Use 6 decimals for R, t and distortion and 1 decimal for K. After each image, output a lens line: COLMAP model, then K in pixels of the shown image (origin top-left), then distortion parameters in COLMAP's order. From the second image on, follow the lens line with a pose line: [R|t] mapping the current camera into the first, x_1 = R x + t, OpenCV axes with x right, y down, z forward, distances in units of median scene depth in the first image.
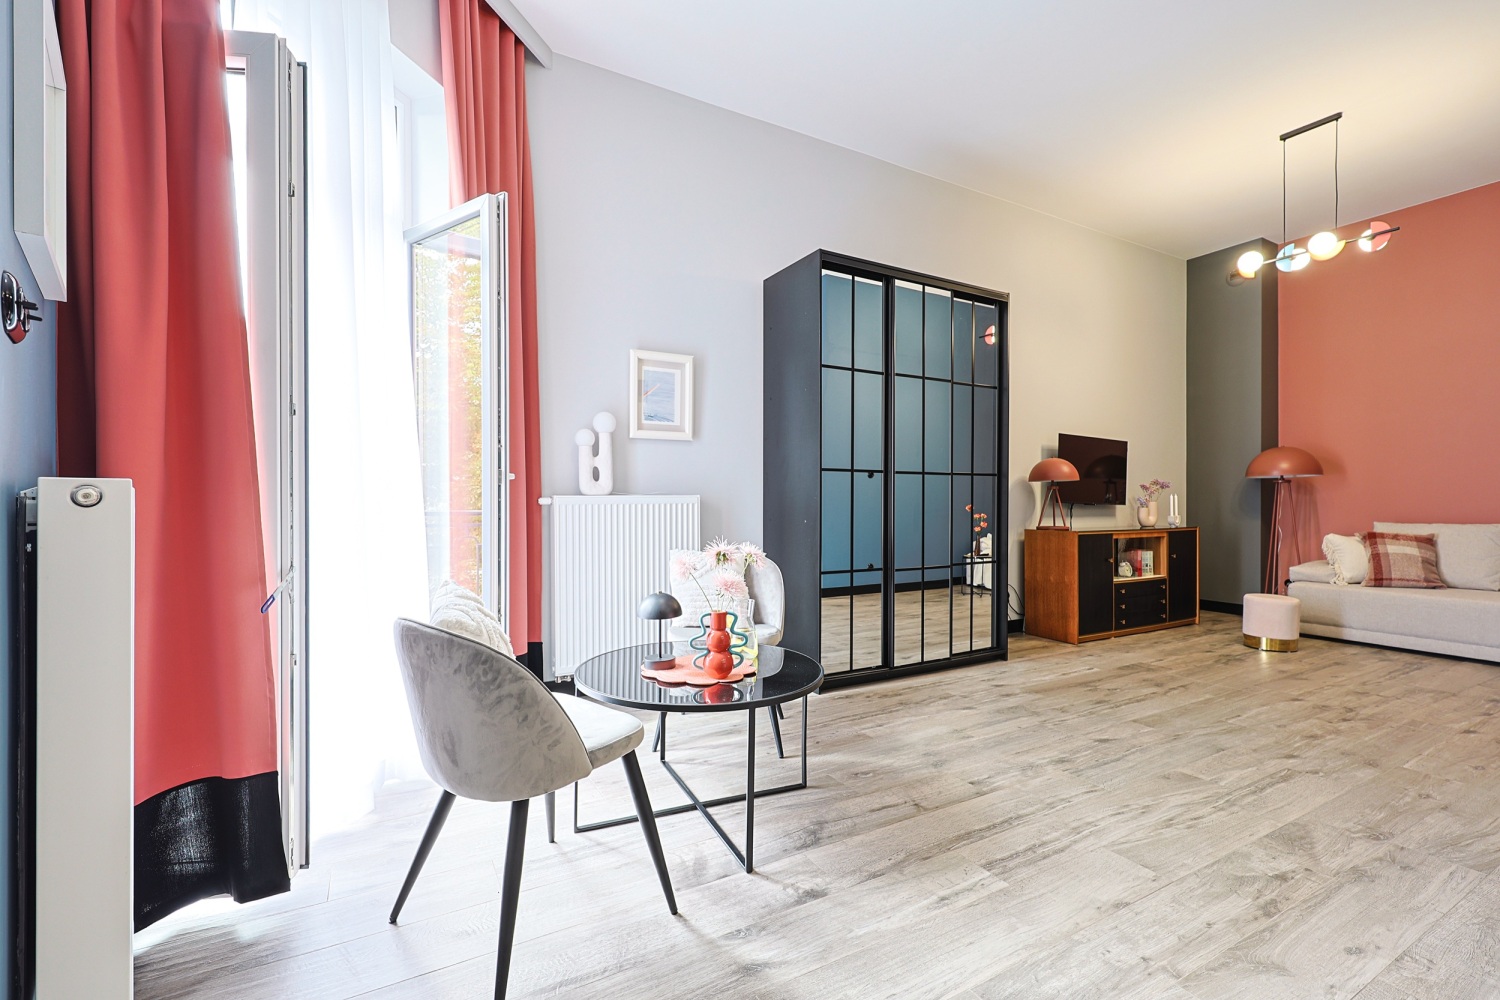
lens RADIAL K [[647.8, 0, 729.1], [0, 647.8, 500.6], [0, 0, 1]] dist [-0.000833, 0.000486]
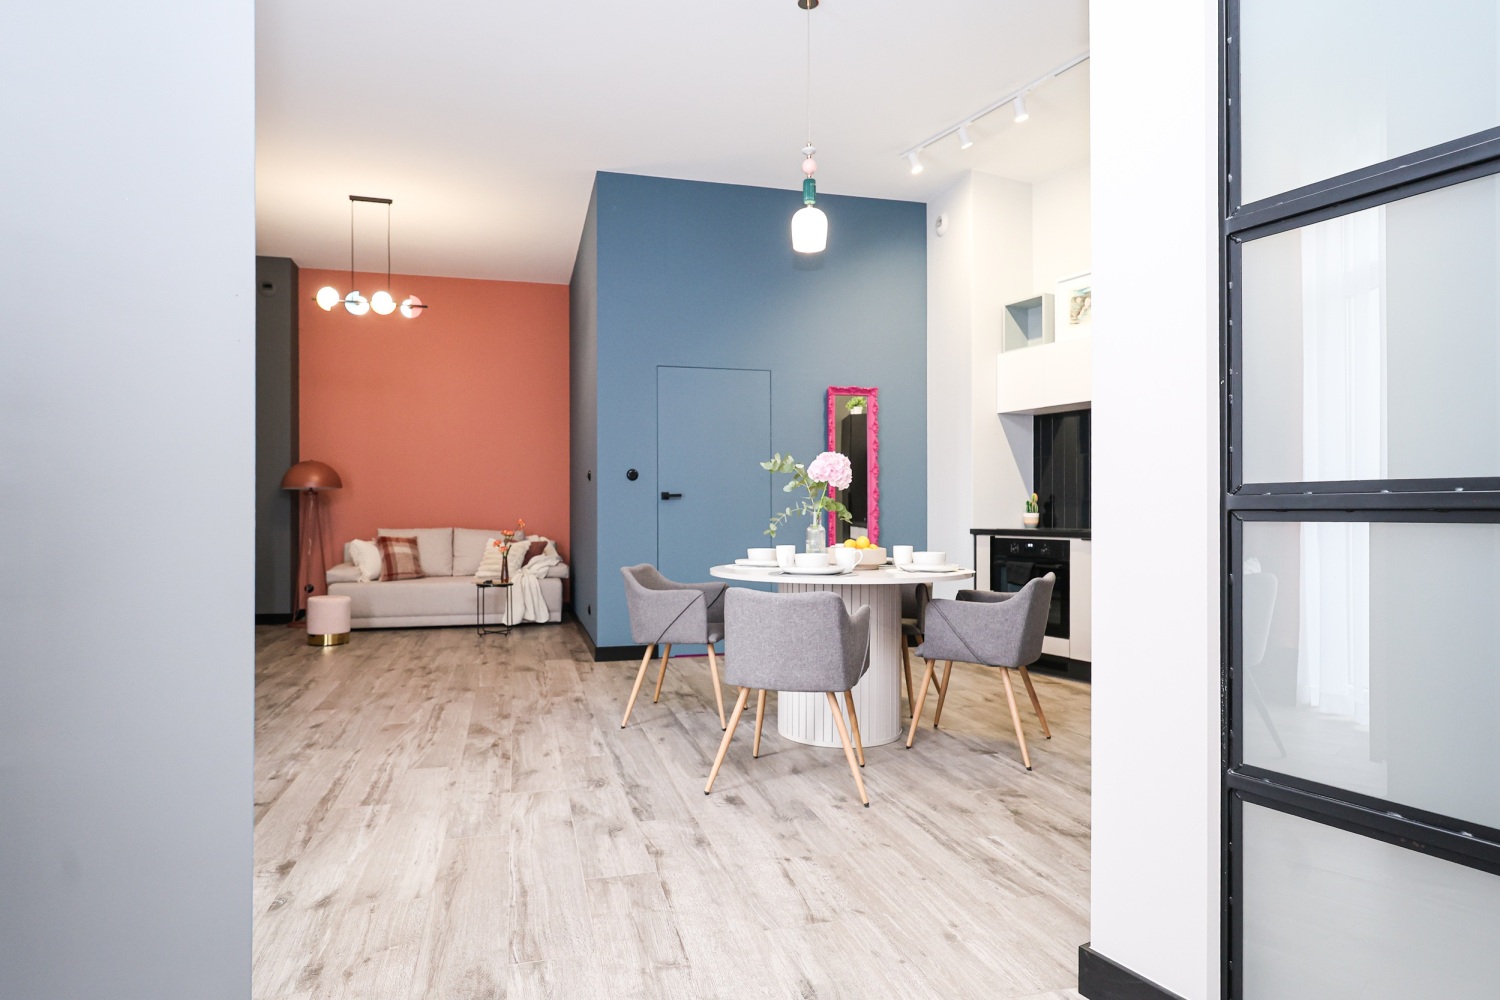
lens RADIAL K [[851.8, 0, 750.0], [0, 851.8, 500.0], [0, 0, 1]] dist [0.001260, 0.000177]
pose [[0.231808, 0.010133, 0.972709, -0.396927], [0.004500, 0.999924, -0.011488, 0.001314], [-0.972751, 0.007040, 0.231745, -0.039483]]
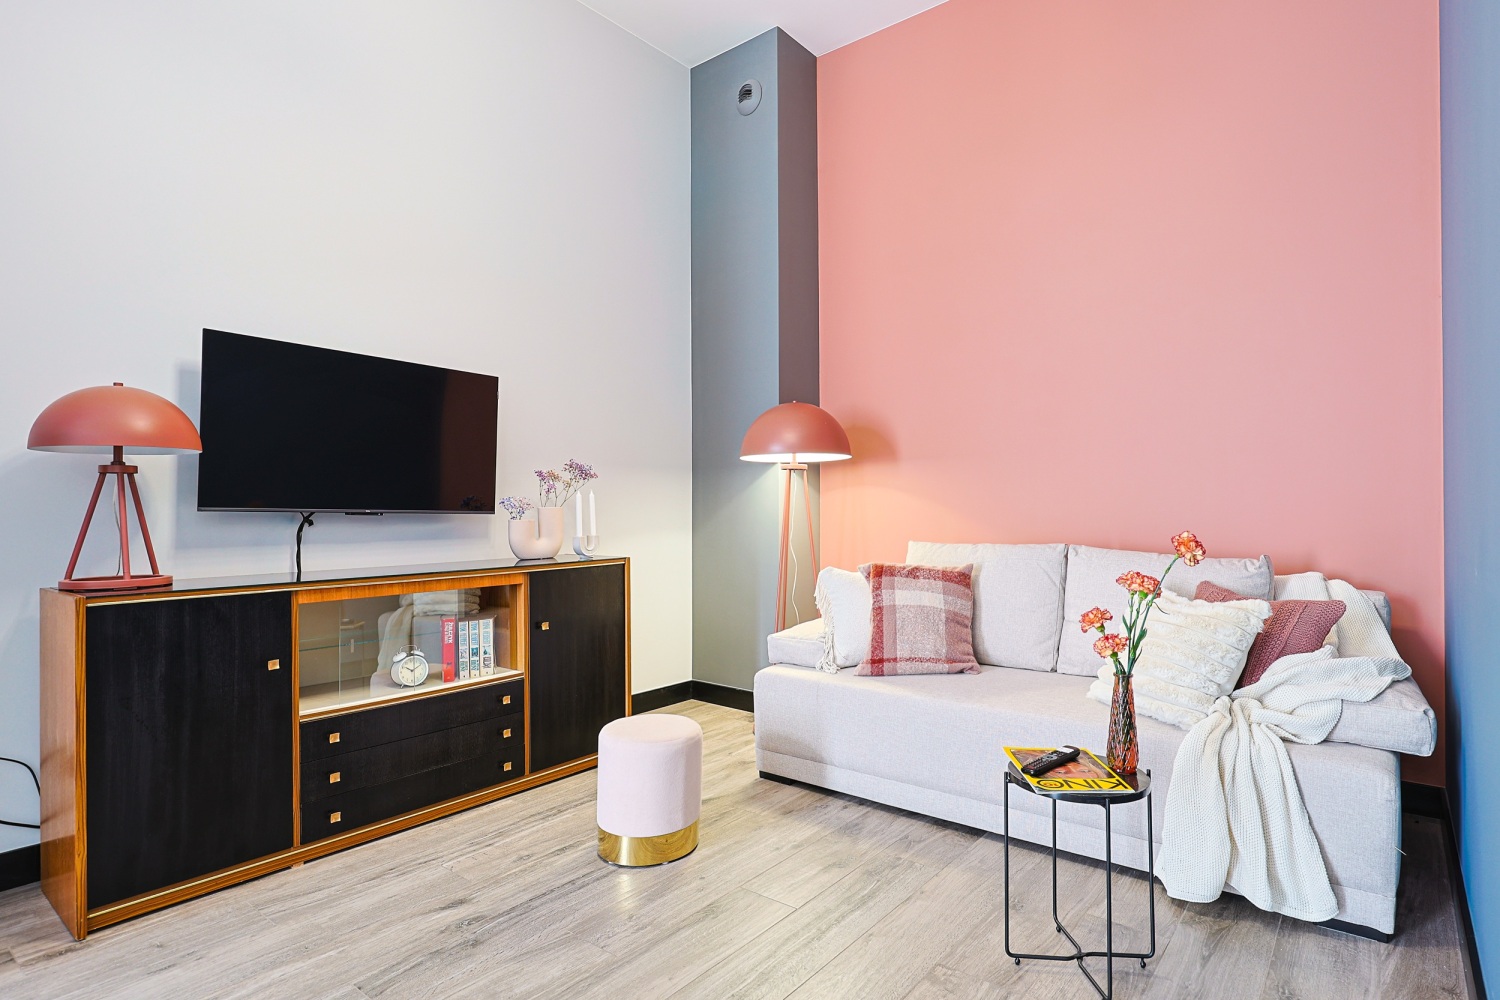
lens RADIAL K [[761.9, 0, 838.8], [0, 761.9, 495.3], [0, 0, 1]] dist [0.004715, 0.000591]
pose [[0.907228, 0.000048, 0.420638, 0.700668], [0.005608, 0.999910, -0.012210, 0.001809], [-0.420601, 0.013437, 0.907146, 0.461946]]
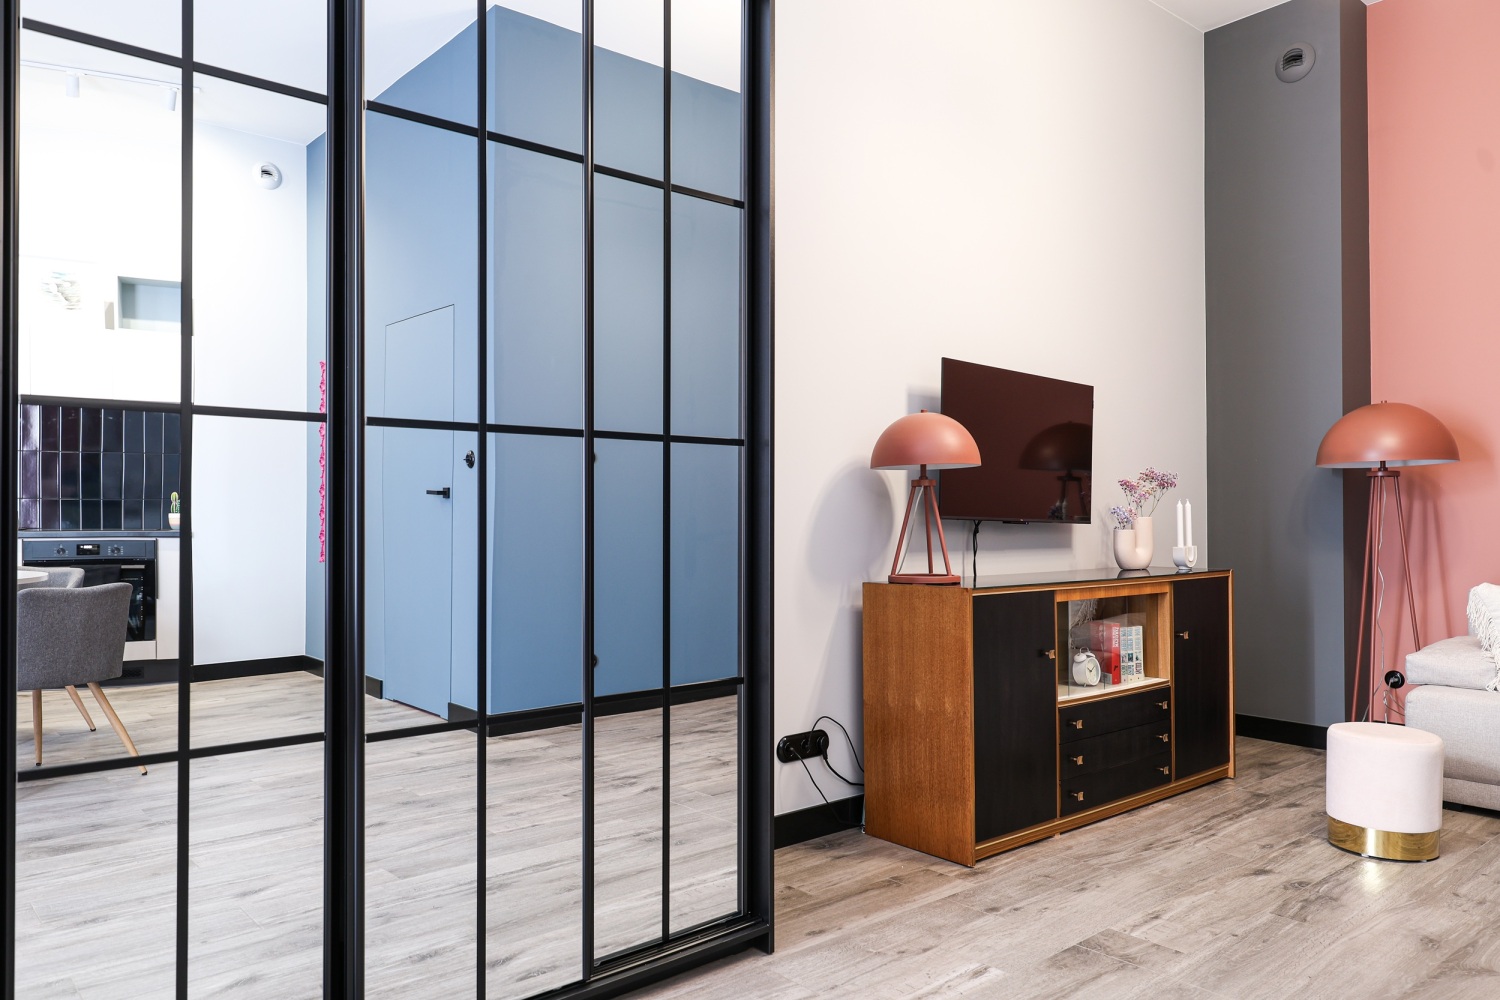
lens RADIAL K [[1040.6, 0, 750.0], [0, 1040.6, 500.0], [0, 0, 1]] dist [0.006302, 0.001488]
pose [[0.979696, 0.001249, 0.200486, 0.259838], [0.002241, 0.999850, -0.017179, 0.002584], [-0.200478, 0.017280, 0.979546, 0.369607]]
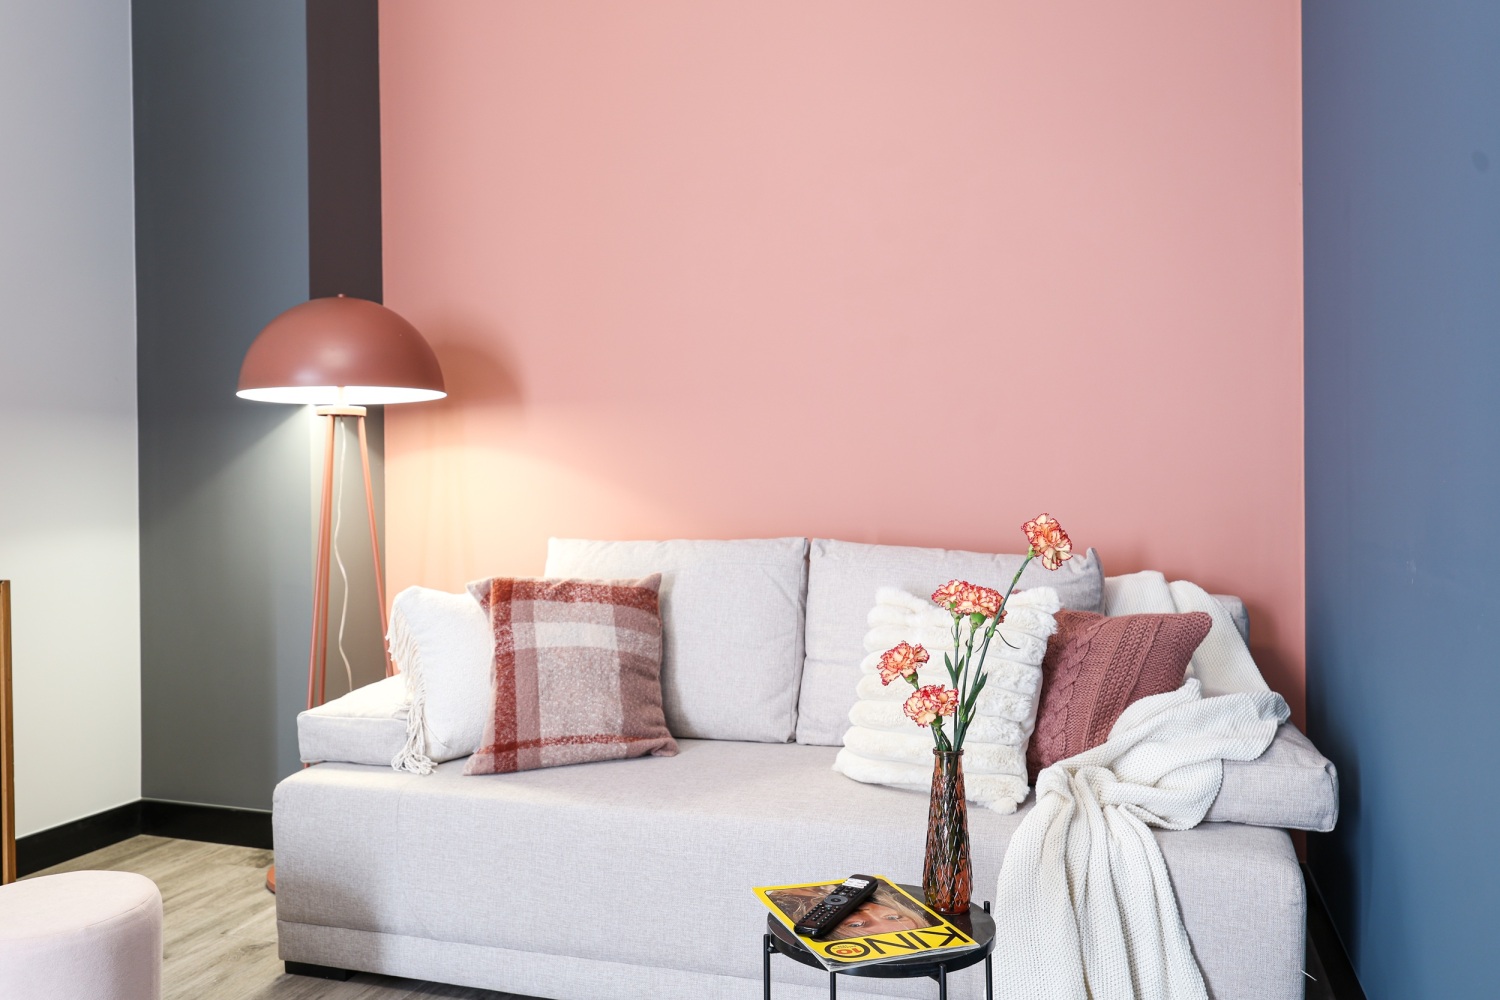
lens RADIAL K [[1153.2, 0, 752.2], [0, 1153.2, 481.4], [0, 0, 1]] dist [0.005796, -0.000028]
pose [[0.736994, -0.010130, 0.675823, 0.709255], [0.010673, 0.999937, 0.003349, 0.003660], [-0.675815, 0.004745, 0.737056, 0.527419]]
